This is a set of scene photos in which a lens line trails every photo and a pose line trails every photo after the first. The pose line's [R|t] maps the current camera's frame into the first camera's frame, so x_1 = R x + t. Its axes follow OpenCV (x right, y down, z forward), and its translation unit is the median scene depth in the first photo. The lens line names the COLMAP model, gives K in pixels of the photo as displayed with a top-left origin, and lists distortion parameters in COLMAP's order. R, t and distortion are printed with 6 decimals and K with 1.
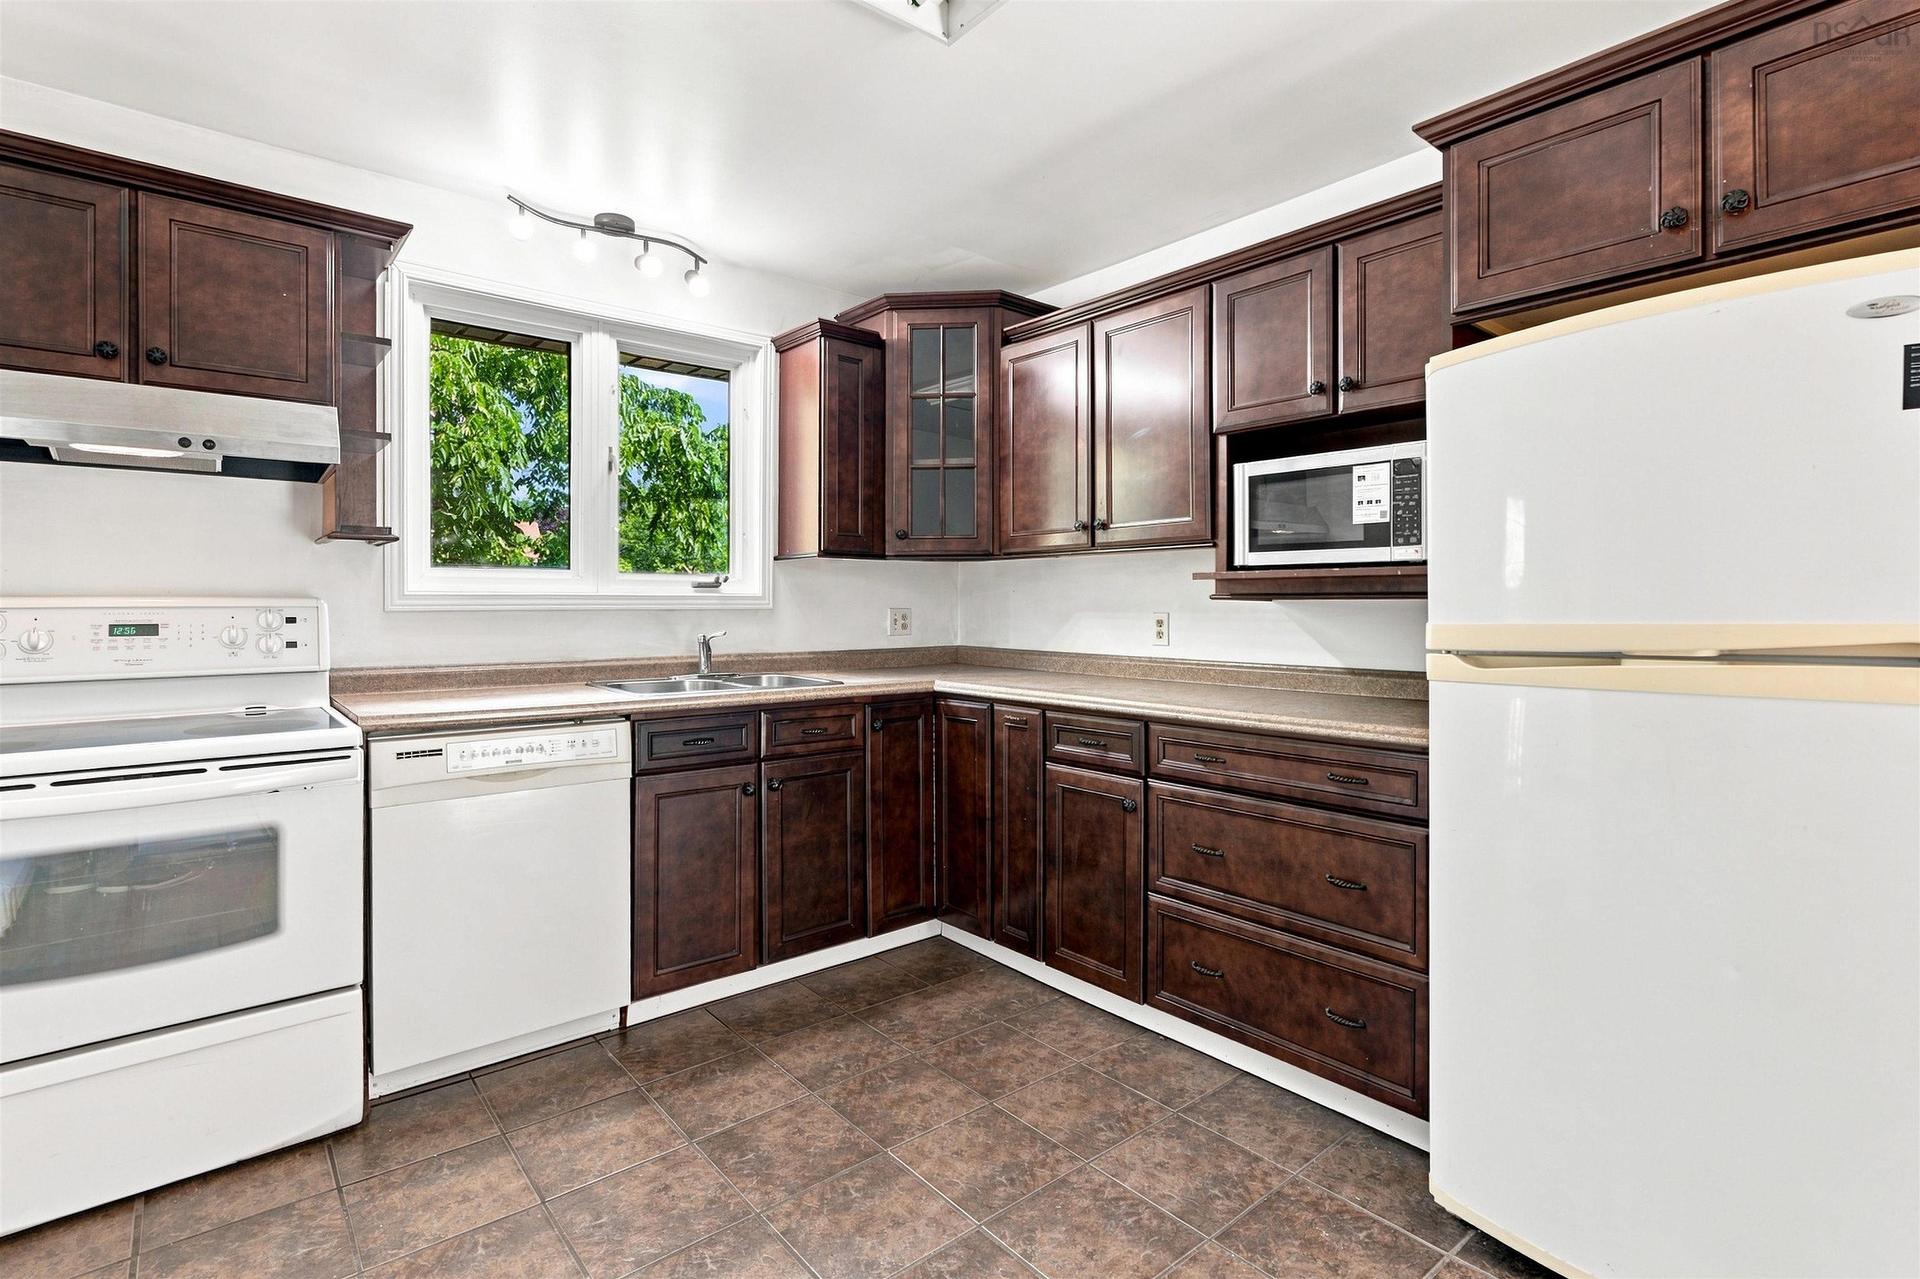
lens RADIAL K [[913.9, 0, 952.0], [0, 913.9, 624.2], [0, 0, 1]] dist [0.000121, 0.000742]
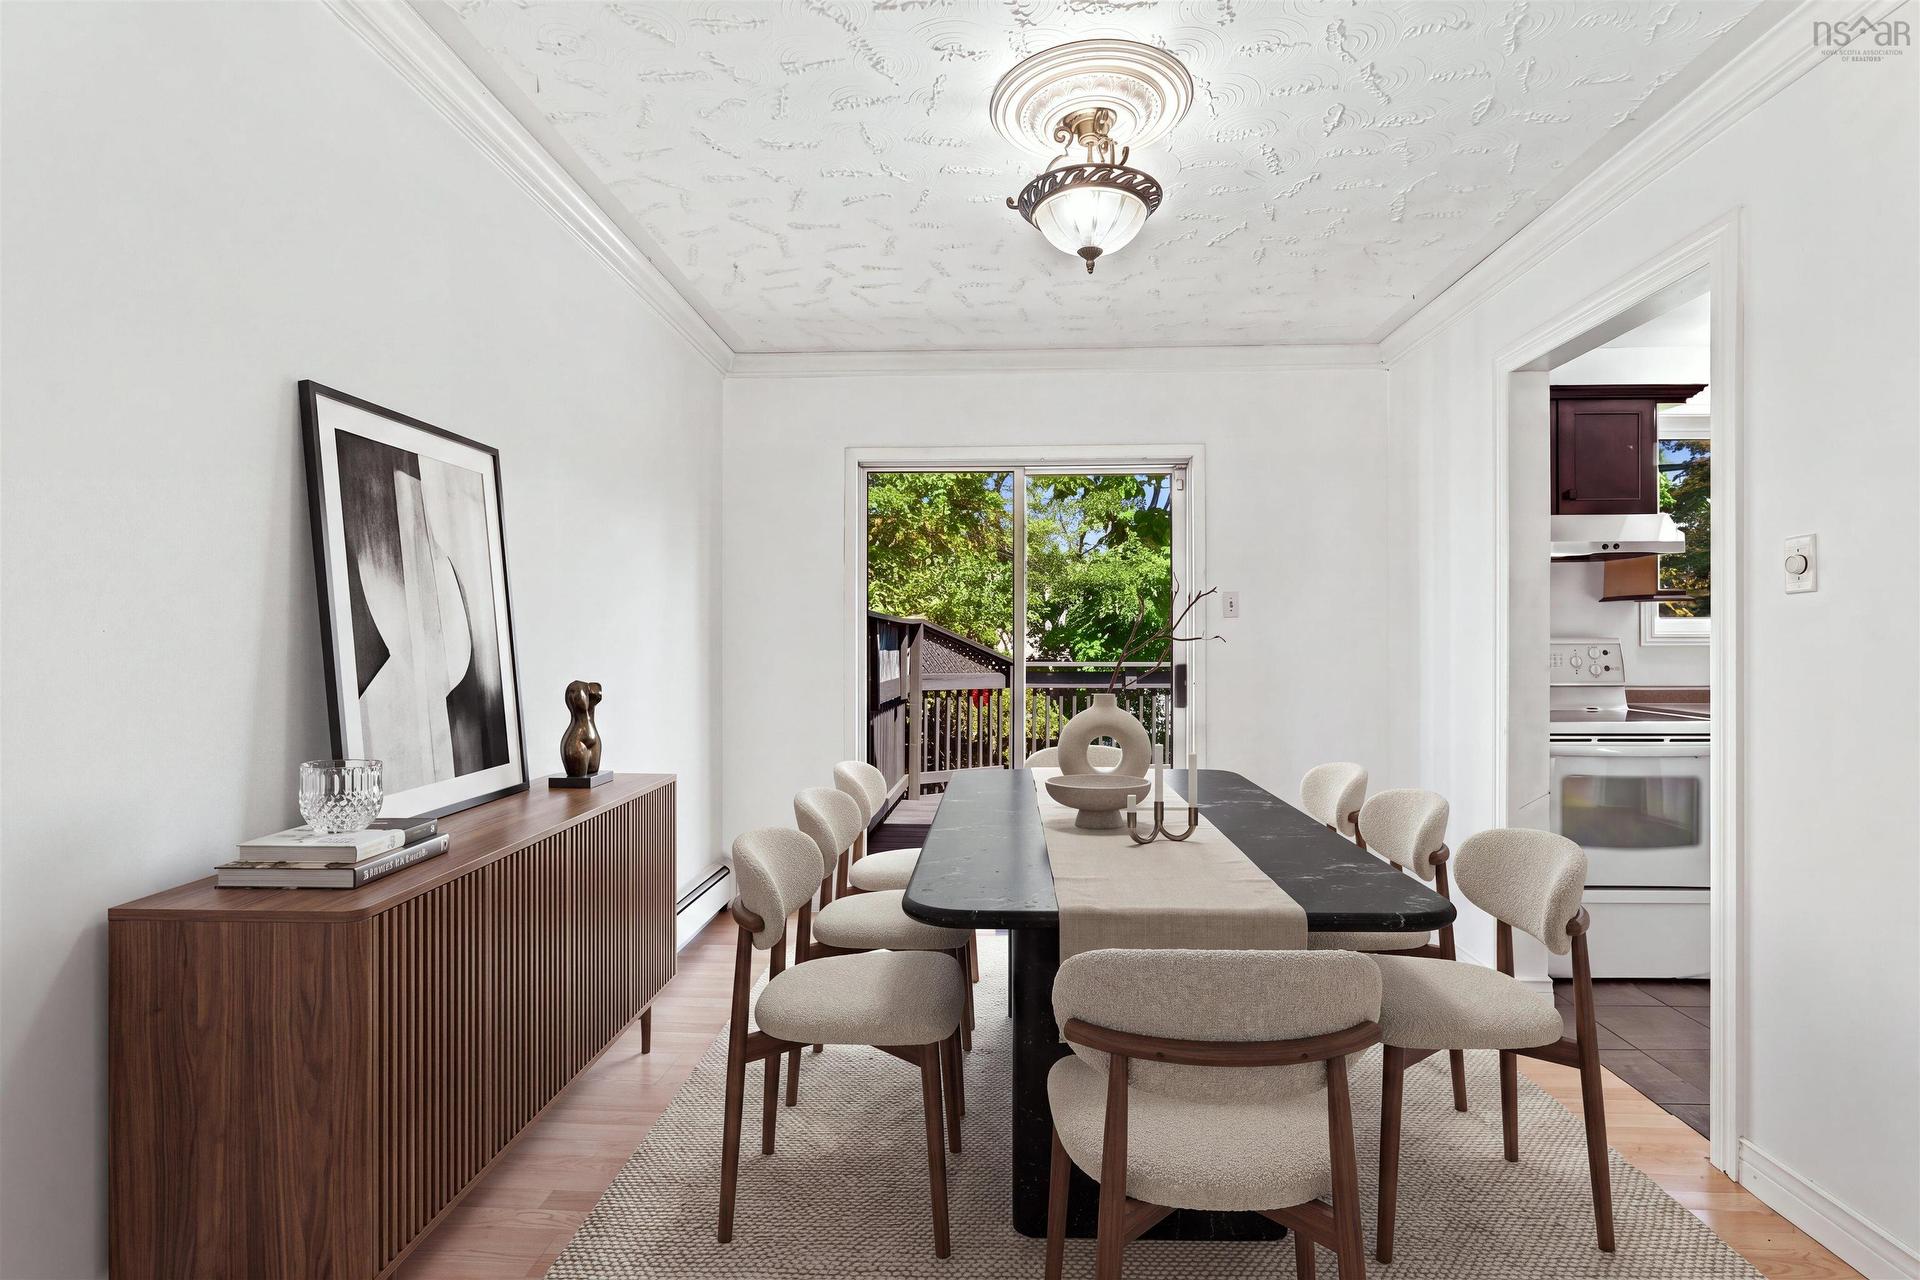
lens RADIAL K [[886.4, 0, 955.1], [0, 886.4, 655.7], [0, 0, 1]] dist [0.000054, 0.000146]
pose [[0.738450, 0.009732, -0.674238, -0.513019], [-0.013914, 0.999903, -0.000807, 0.016992], [0.674165, 0.009977, 0.738514, -0.825846]]
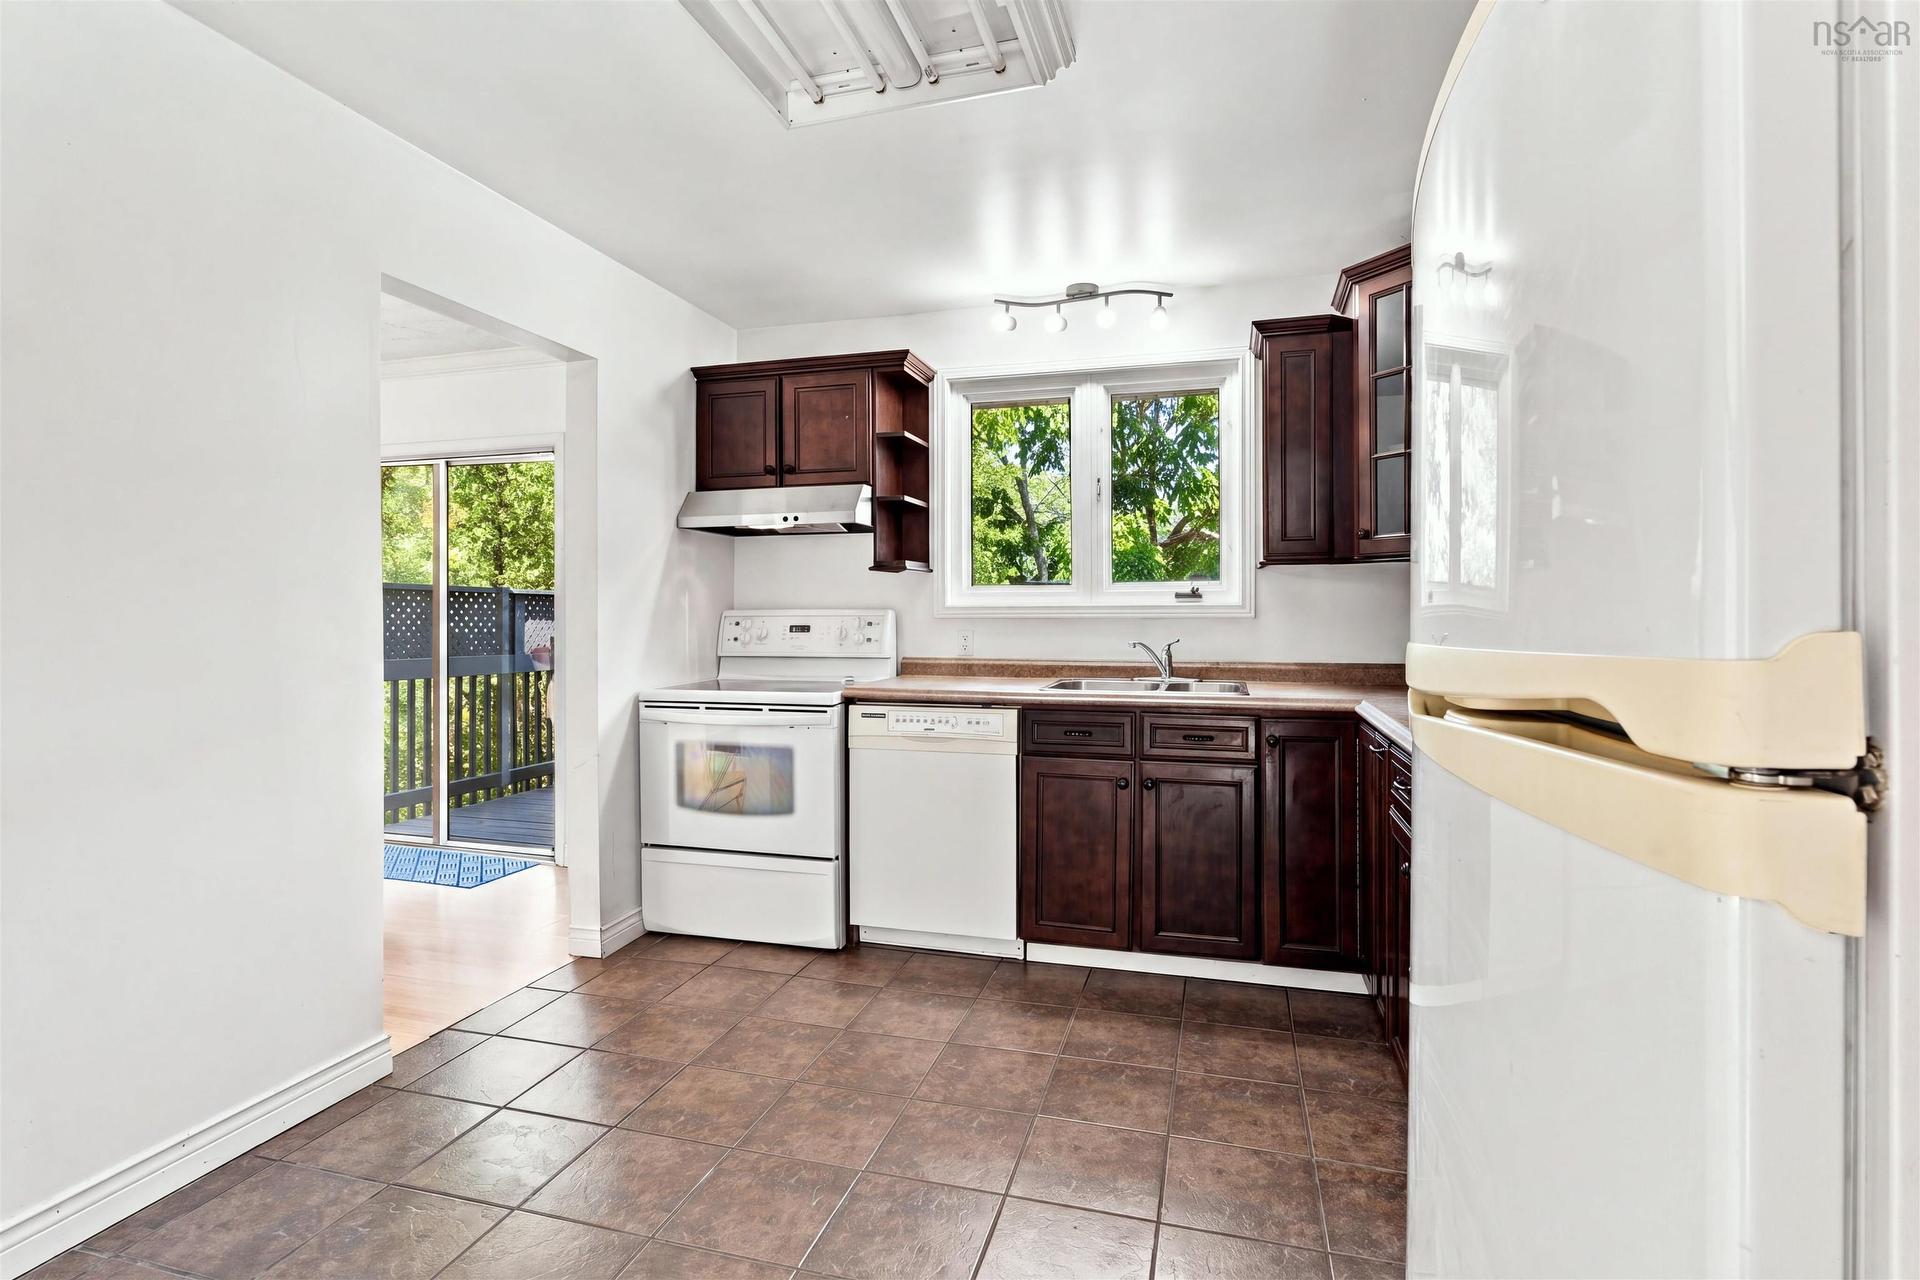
lens RADIAL K [[913.9, 0, 952.0], [0, 913.9, 624.7], [0, 0, 1]] dist [0.000121, 0.000742]
pose [[0.566740, 0.011989, -0.823809, 0.614415], [-0.015039, 0.999878, 0.004206, -0.011334], [0.823759, 0.010005, 0.566852, 0.232976]]
